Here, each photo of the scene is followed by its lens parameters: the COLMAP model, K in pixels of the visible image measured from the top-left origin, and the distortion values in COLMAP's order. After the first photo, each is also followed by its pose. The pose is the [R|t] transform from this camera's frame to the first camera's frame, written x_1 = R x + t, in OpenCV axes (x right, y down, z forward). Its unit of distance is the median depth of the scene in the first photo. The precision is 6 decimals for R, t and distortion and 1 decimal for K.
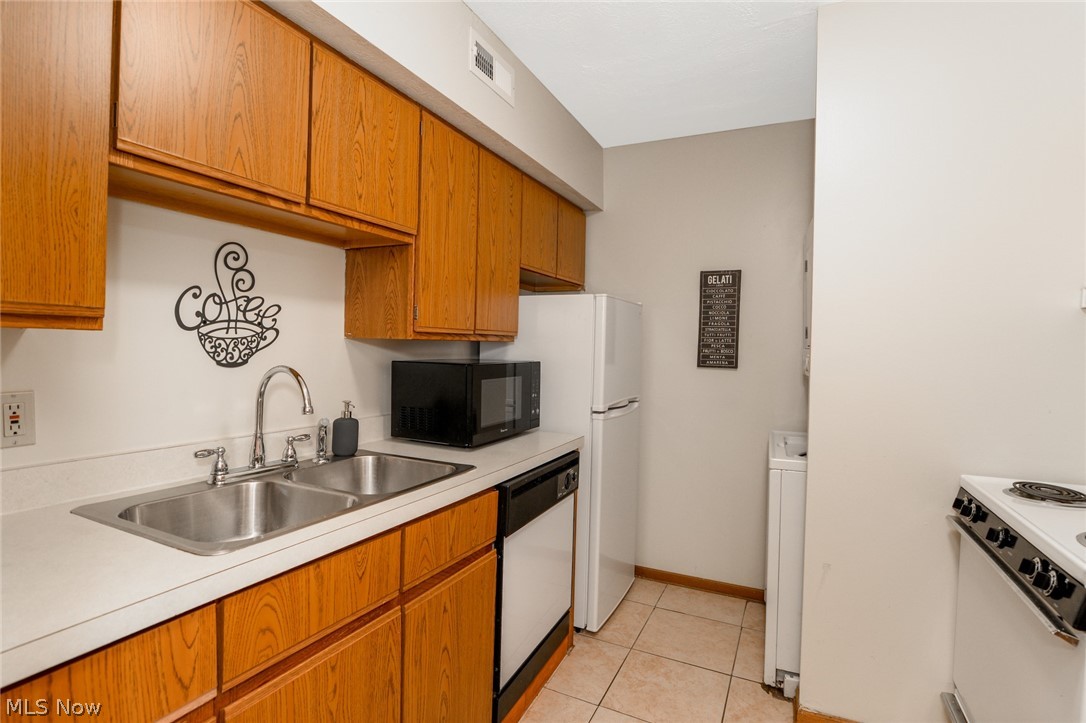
lens RADIAL K [[506.4, 0, 551.2], [0, 506.4, 363.2], [0, 0, 1]] dist [-0.020613, 0.000067]
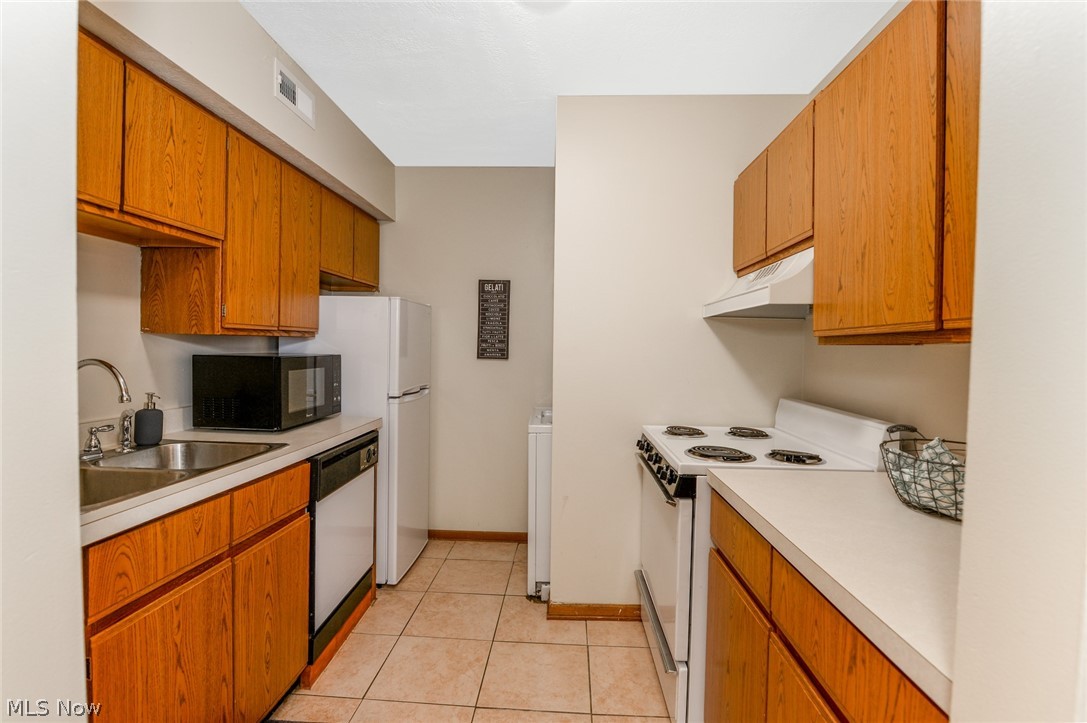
lens RADIAL K [[485.7, 0, 536.4], [0, 485.7, 362.5], [0, 0, 1]] dist [-0.021484, 0.000473]
pose [[0.925479, -0.014750, 0.378511, -0.039259], [0.011208, 0.999870, 0.011559, 0.009945], [-0.378633, -0.006455, 0.925525, -0.250398]]
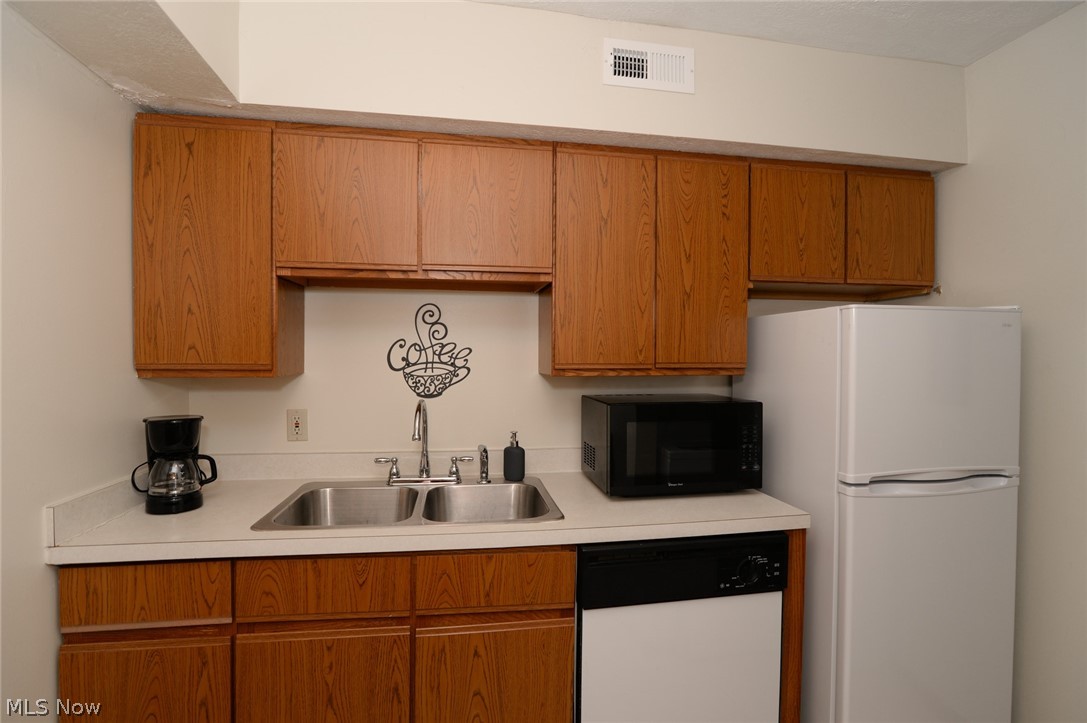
lens RADIAL K [[506.9, 0, 551.7], [0, 506.9, 363.2], [0, 0, 1]] dist [-0.020613, 0.000067]
pose [[0.593967, -0.006600, -0.804462, 0.584902], [-0.020627, 0.999513, -0.023429, -0.054820], [0.804225, 0.030509, 0.593542, 0.439762]]
